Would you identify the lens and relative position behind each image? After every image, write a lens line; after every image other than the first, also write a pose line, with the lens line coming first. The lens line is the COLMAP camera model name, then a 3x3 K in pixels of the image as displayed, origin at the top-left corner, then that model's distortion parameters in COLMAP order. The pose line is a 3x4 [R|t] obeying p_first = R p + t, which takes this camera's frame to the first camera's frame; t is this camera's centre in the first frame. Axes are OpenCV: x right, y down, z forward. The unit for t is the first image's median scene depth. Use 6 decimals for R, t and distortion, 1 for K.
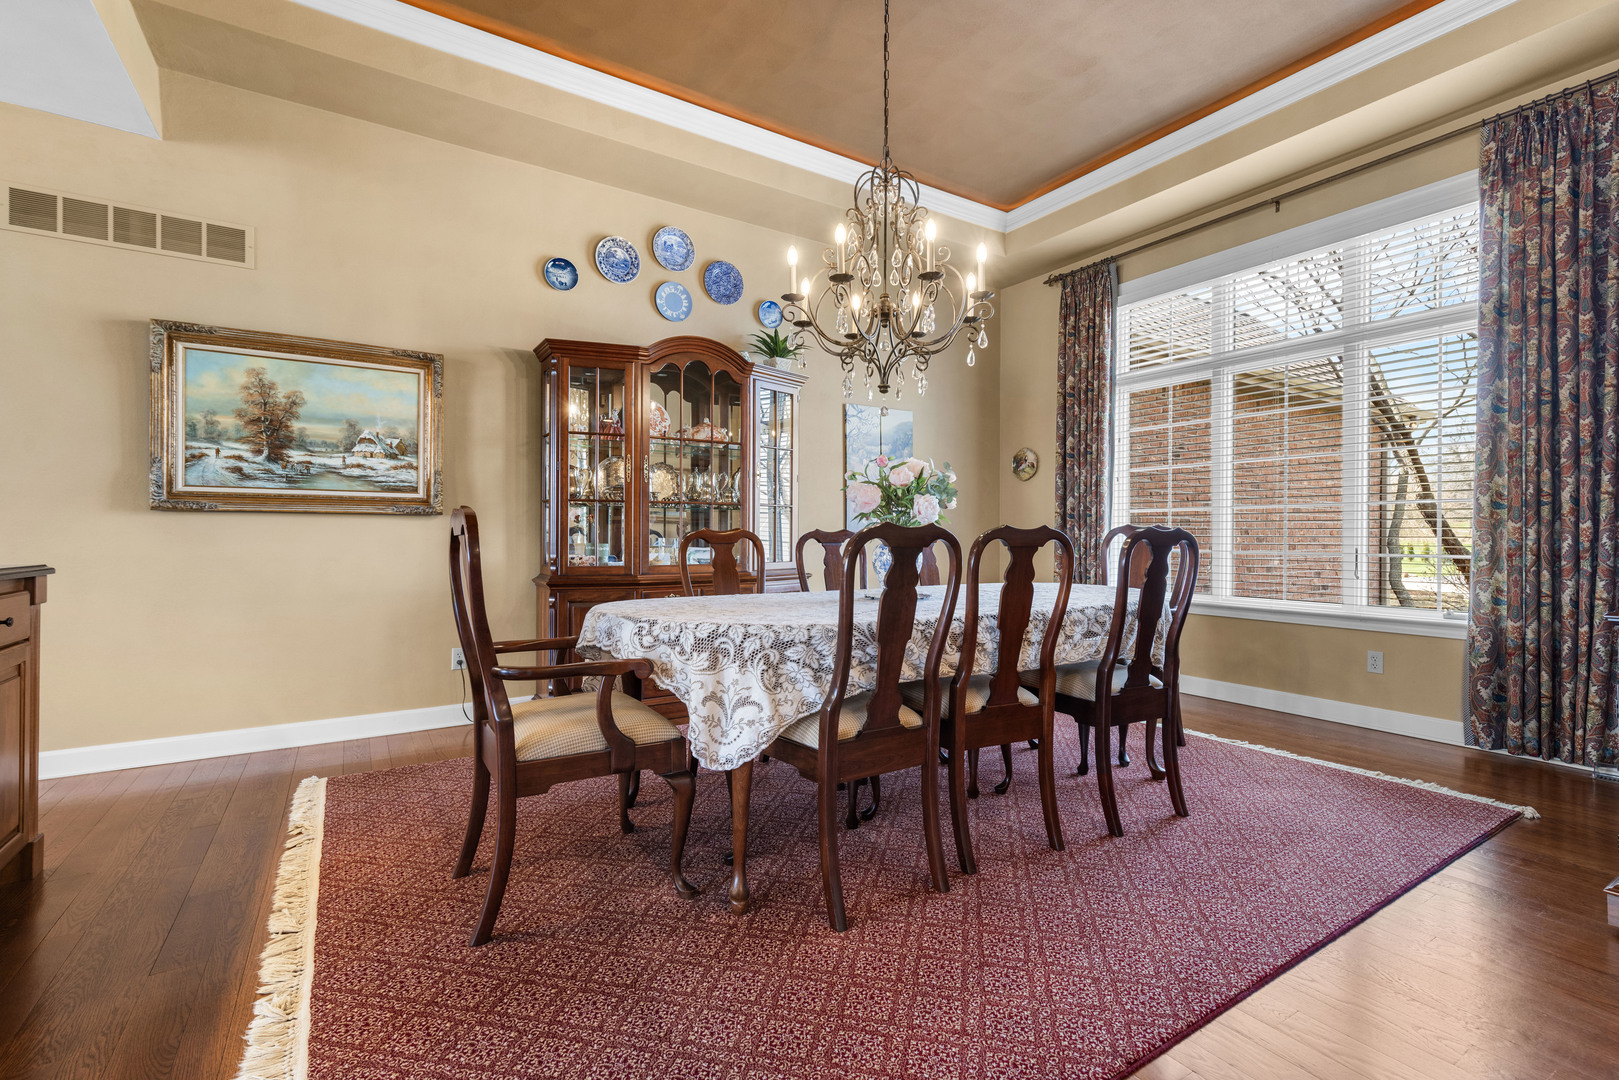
lens RADIAL K [[726.8, 0, 809.5], [0, 726.8, 540.0], [0, 0, 1]] dist [0.003343, -0.000182]
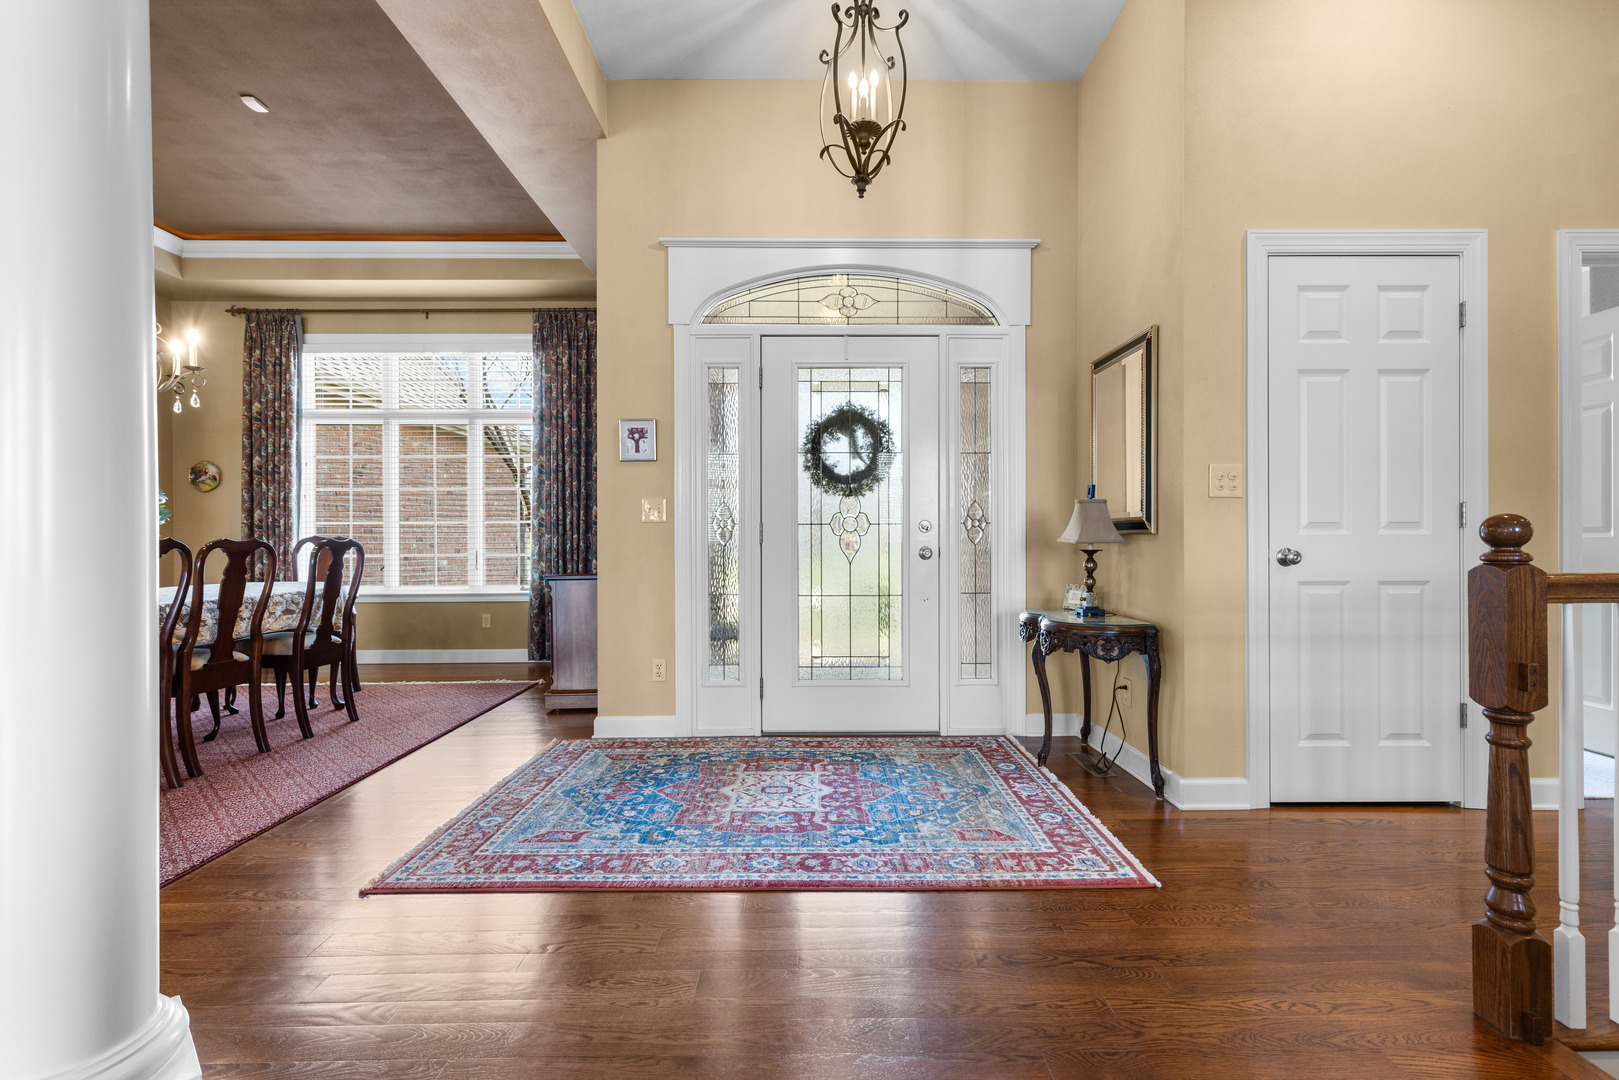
lens RADIAL K [[726.8, 0, 809.5], [0, 726.8, 540.0], [0, 0, 1]] dist [0.003343, -0.000182]
pose [[0.531629, -0.005509, 0.846959, -0.227280], [0.011573, 0.999933, -0.000760, -0.002250], [-0.846898, 0.010206, 0.531657, -0.515423]]
